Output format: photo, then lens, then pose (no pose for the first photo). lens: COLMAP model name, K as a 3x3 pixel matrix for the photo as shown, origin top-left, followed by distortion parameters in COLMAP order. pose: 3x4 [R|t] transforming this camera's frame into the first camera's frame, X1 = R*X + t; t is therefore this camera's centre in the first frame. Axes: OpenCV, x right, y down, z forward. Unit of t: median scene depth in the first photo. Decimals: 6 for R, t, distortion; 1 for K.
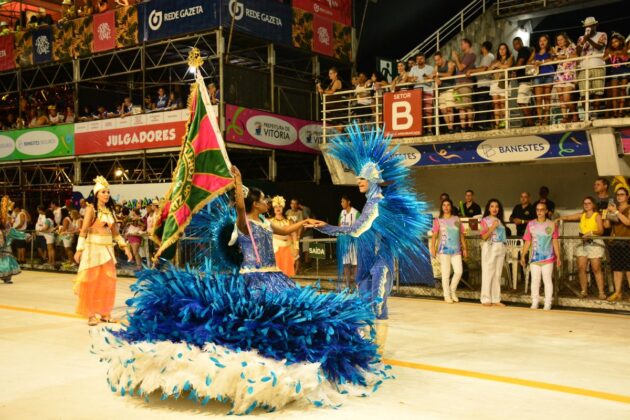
lens RADIAL K [[765.2, 0, 315.0], [0, 765.2, 210.0], [0, 0, 1]] dist [0.099484, 0.076406]
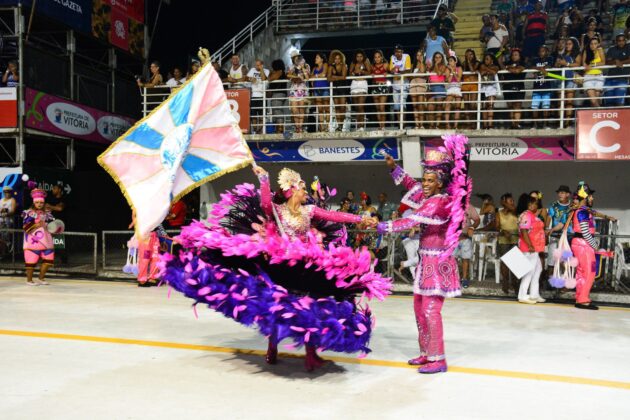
lens RADIAL K [[670.6, 0, 315.0], [0, 670.6, 210.0], [0, 0, 1]] dist [-0.020633, 0.247757]
pose [[0.920673, 0.015390, 0.390032, -0.105406], [-0.020207, 0.999762, 0.008250, -0.000421], [-0.389812, -0.015477, 0.920764, 0.086304]]
